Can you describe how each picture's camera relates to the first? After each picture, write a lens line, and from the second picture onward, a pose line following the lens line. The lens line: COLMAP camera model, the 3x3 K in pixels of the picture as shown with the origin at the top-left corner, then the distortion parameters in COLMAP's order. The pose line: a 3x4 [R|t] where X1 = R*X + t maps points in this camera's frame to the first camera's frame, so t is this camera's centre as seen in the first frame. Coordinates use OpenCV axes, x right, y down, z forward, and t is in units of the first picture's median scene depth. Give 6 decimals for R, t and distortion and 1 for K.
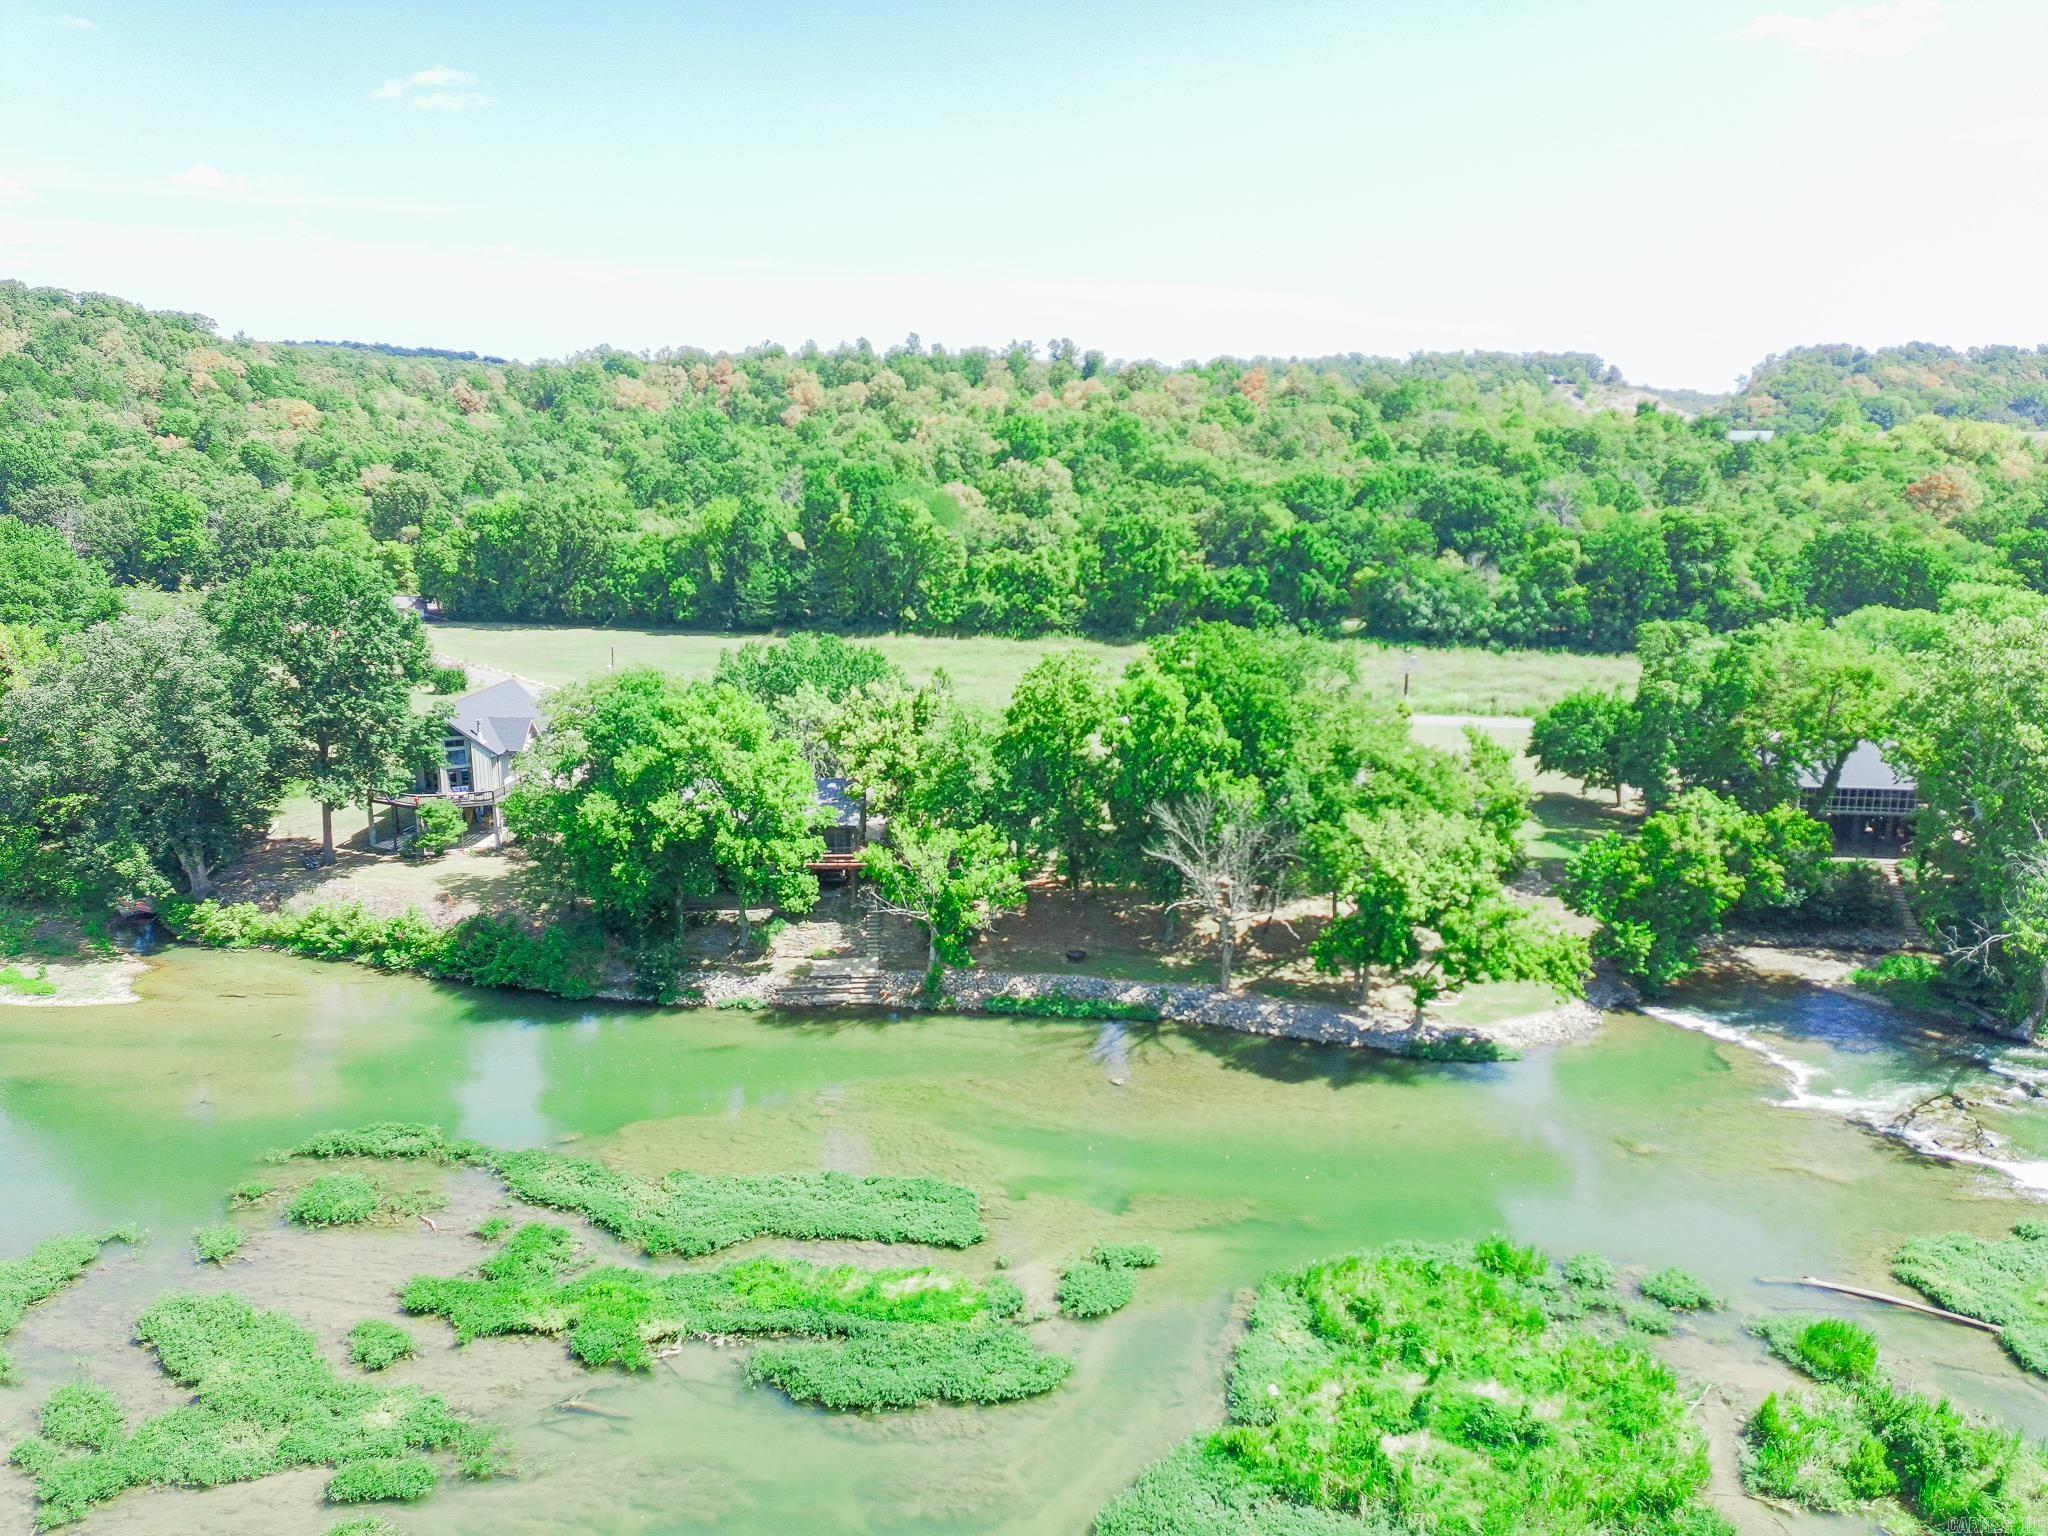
lens RADIAL K [[1487.2, 0, 1031.5], [0, 1487.2, 740.9], [0, 0, 1]] dist [0.081779, -0.064630]
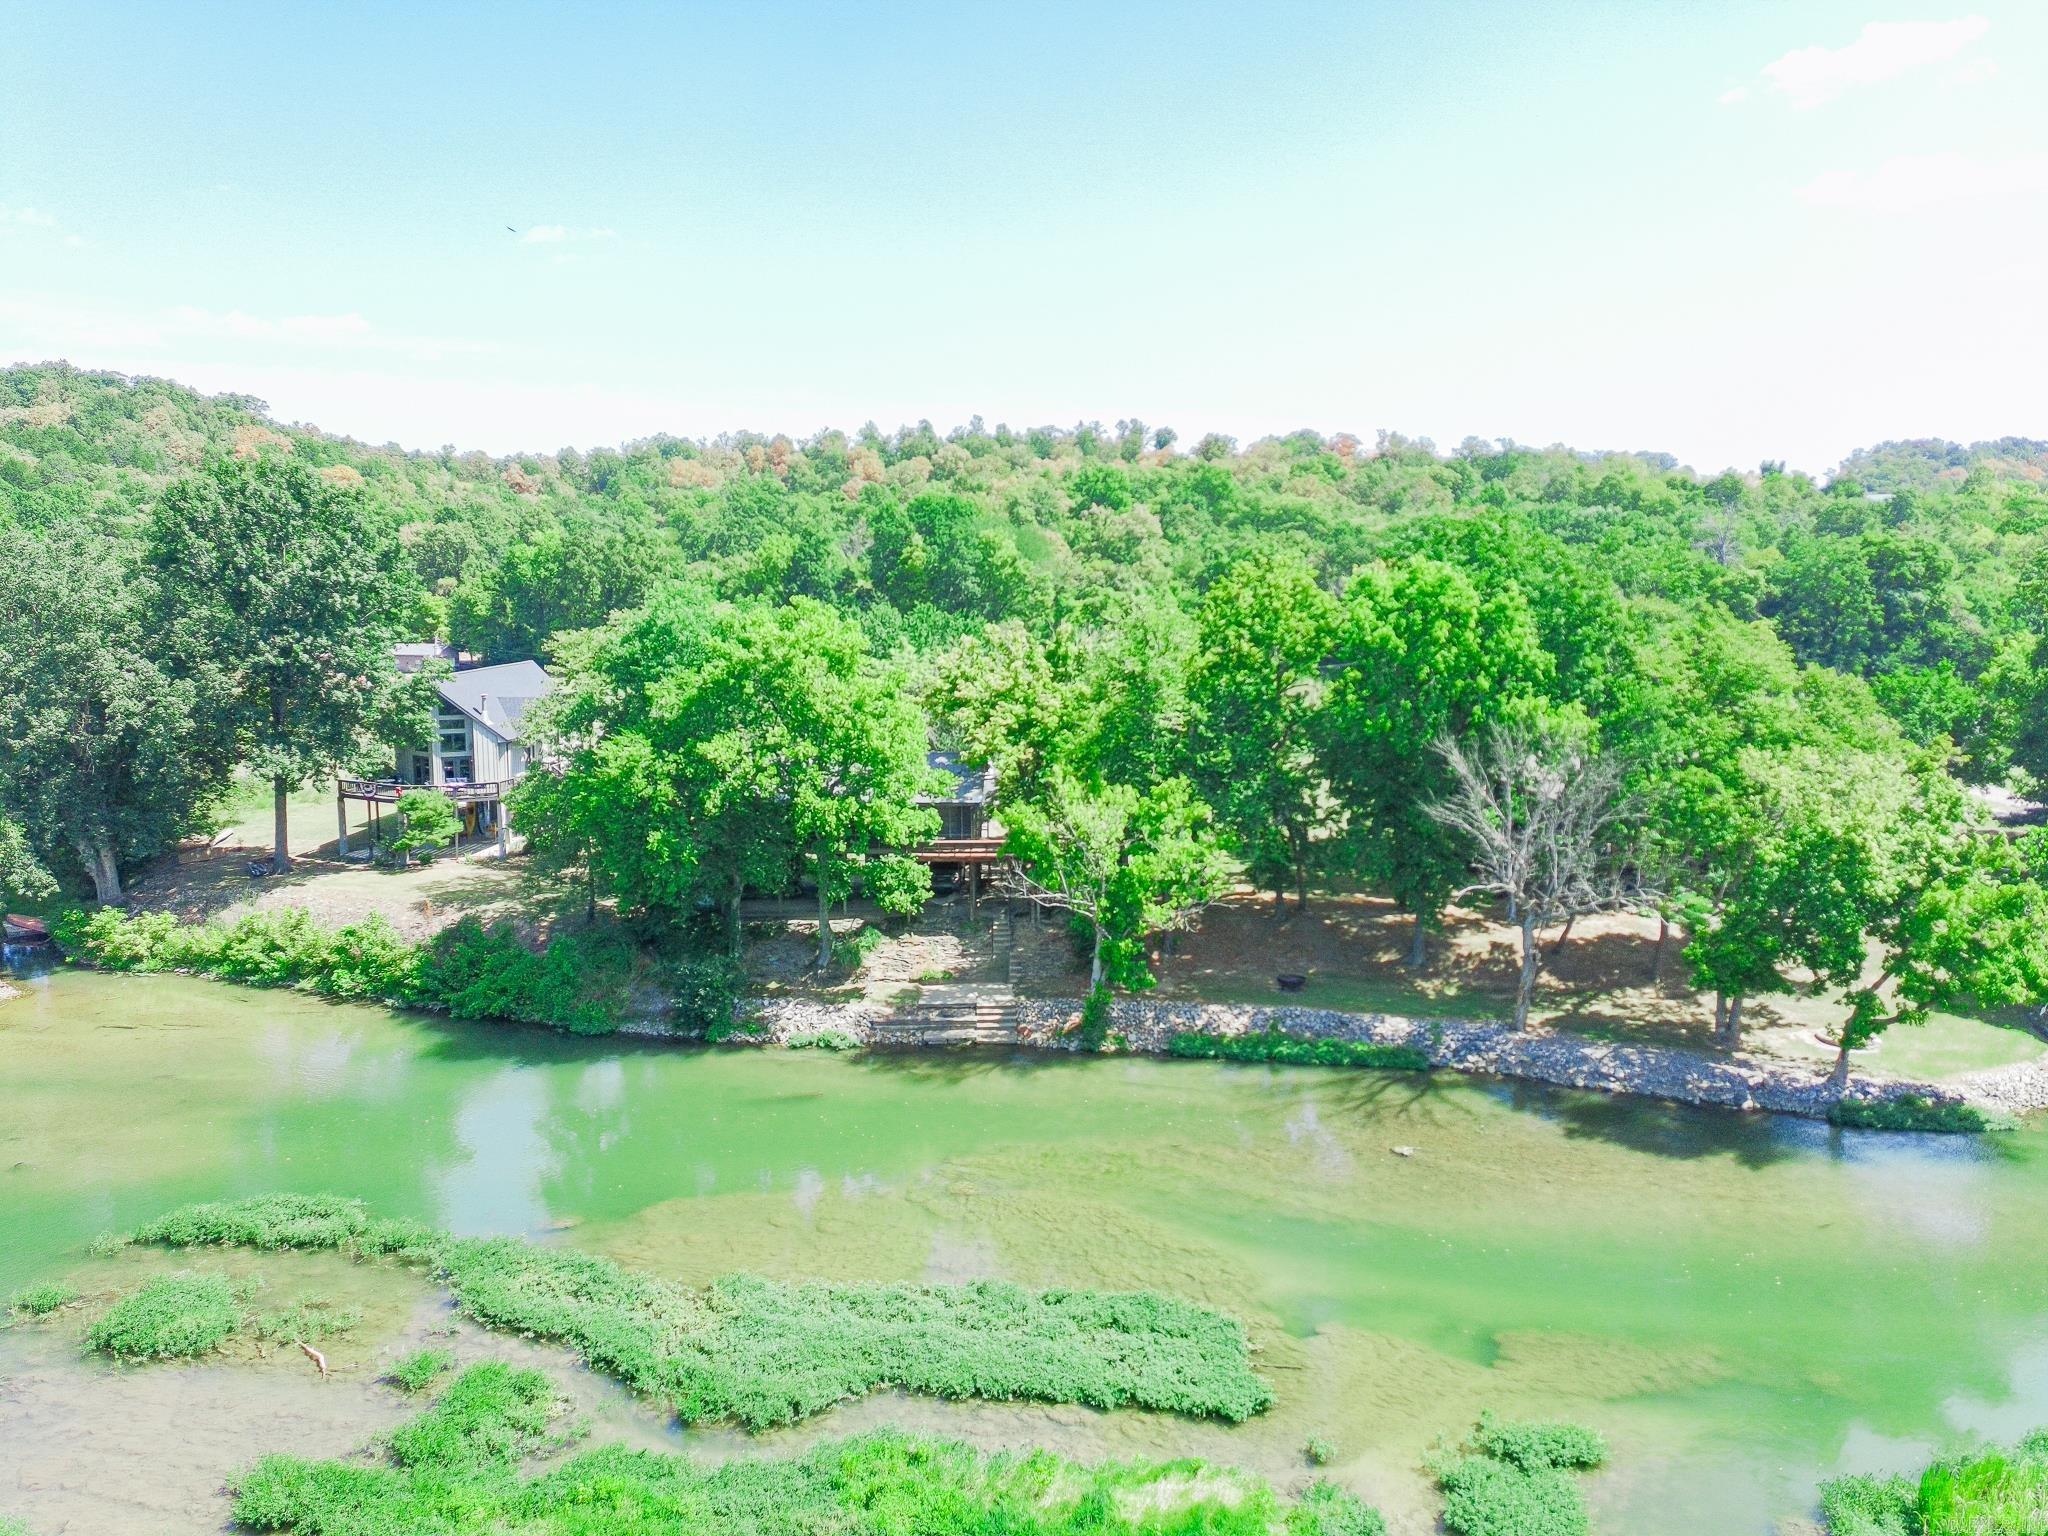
lens RADIAL K [[1470.9, 0, 1032.6], [0, 1470.9, 766.0], [0, 0, 1]] dist [0.090331, -0.083159]
pose [[0.999615, 0.003452, -0.027531, -0.072677], [-0.005291, 0.997738, -0.067018, 0.088040], [0.027238, 0.067138, 0.997372, 0.284966]]
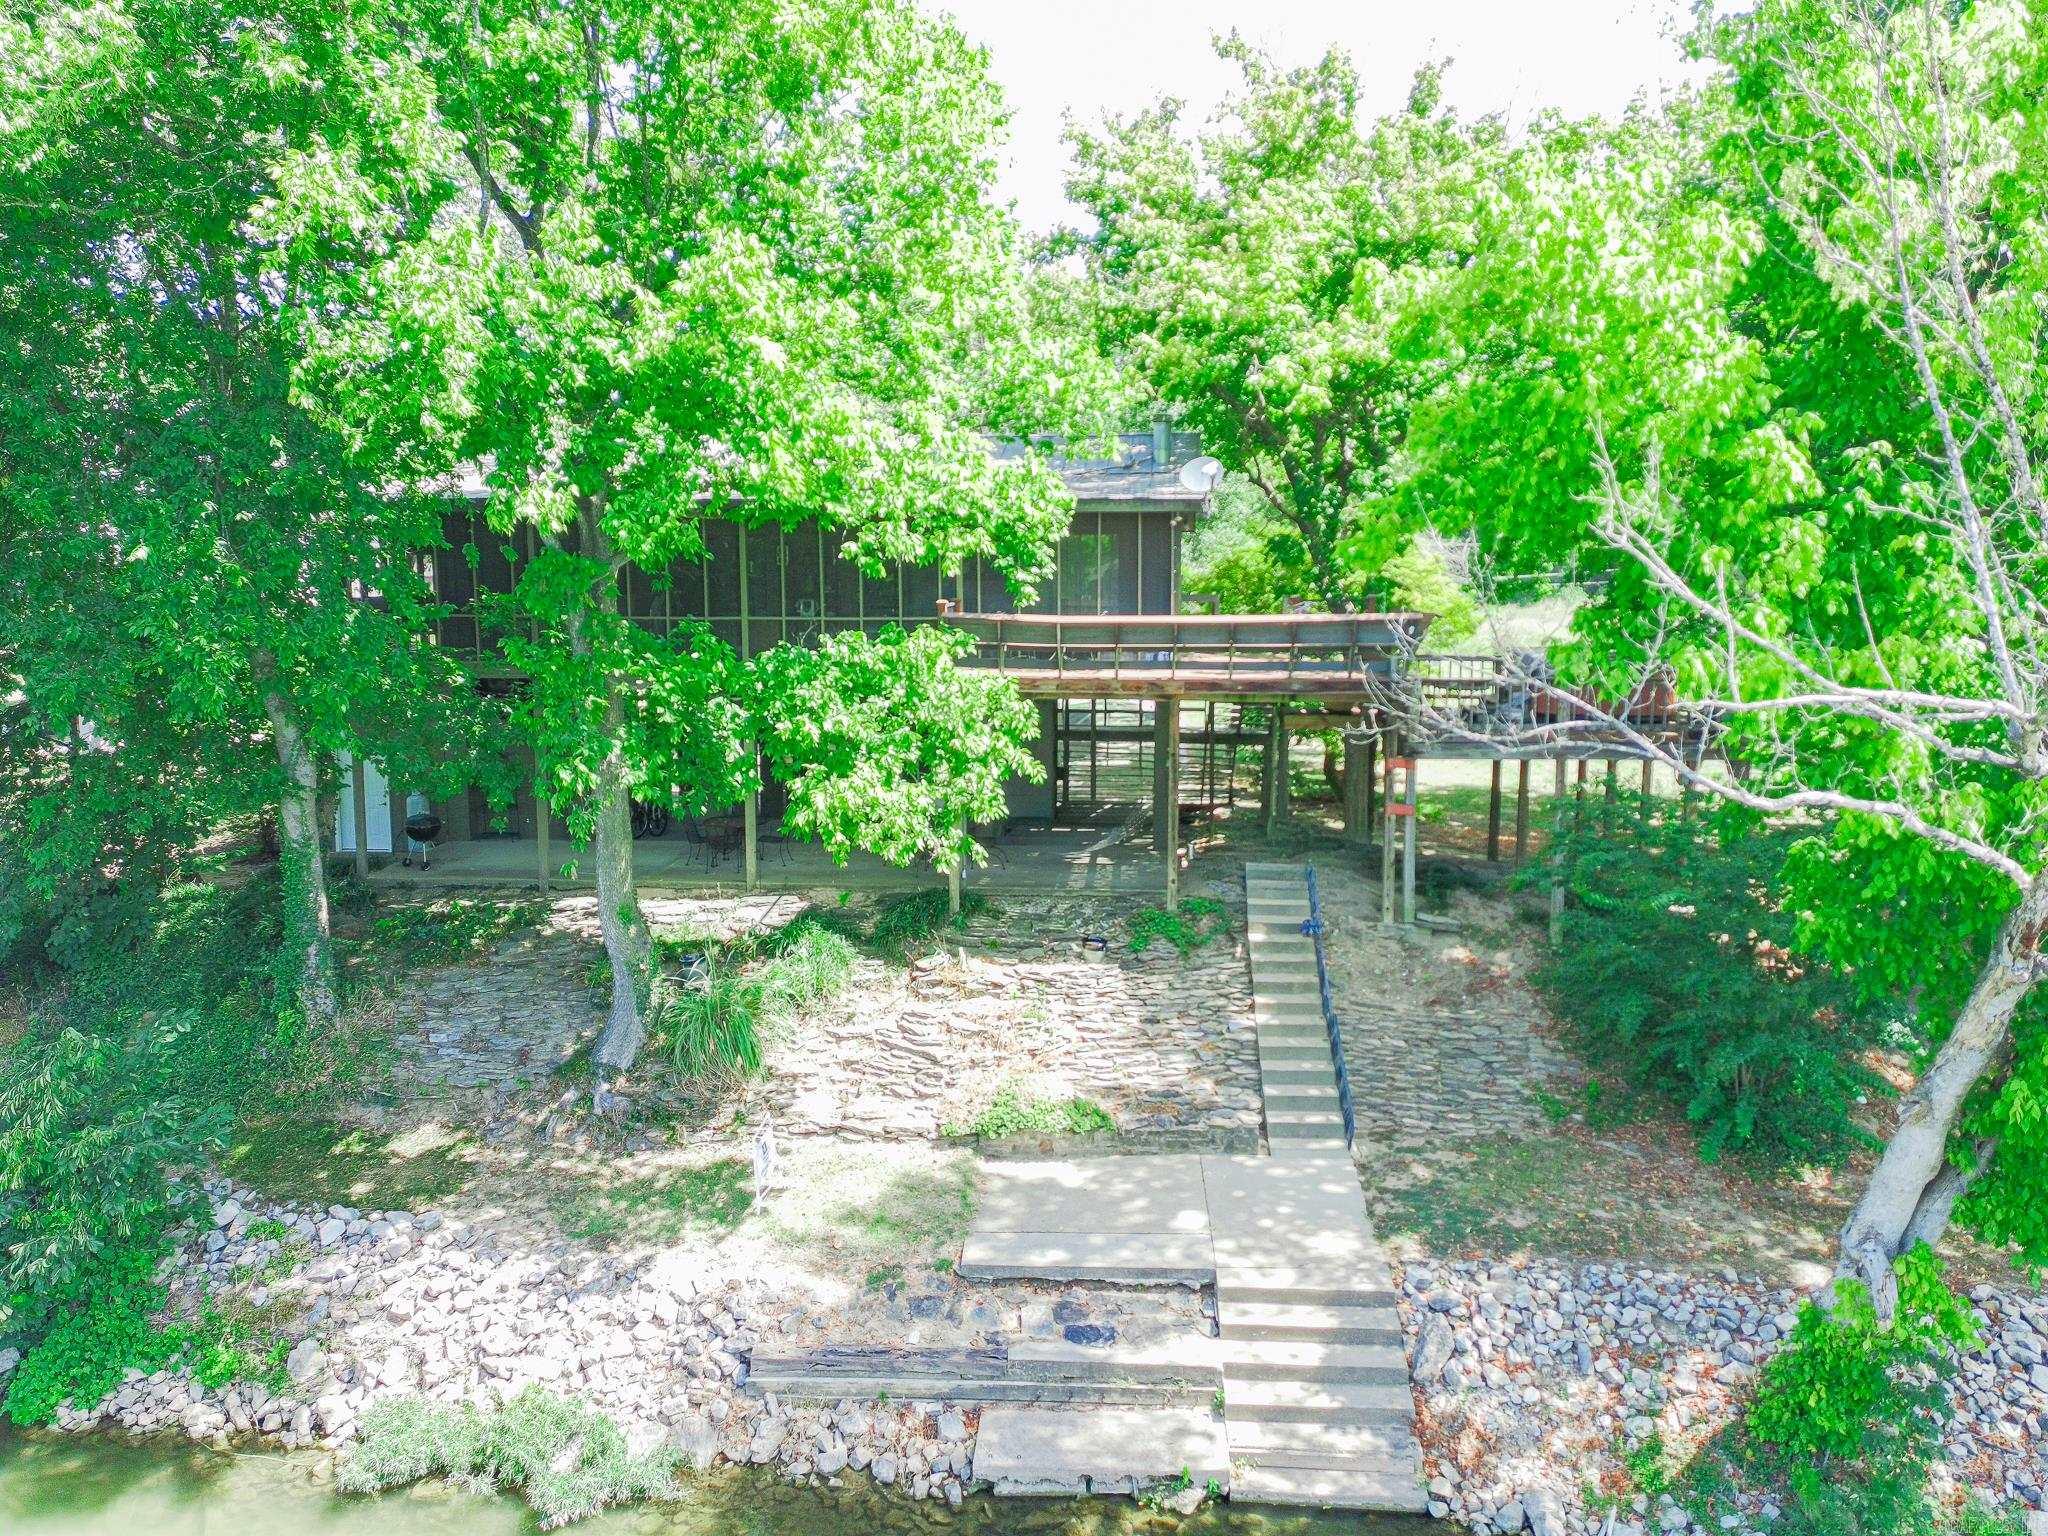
lens RADIAL K [[1487.2, 0, 1031.5], [0, 1487.2, 740.9], [0, 0, 1]] dist [0.081779, -0.064630]
pose [[0.993001, 0.012641, -0.117424, -0.117863], [-0.022730, 0.996123, -0.084985, 0.110257], [0.115894, 0.087059, 0.989439, 0.803103]]
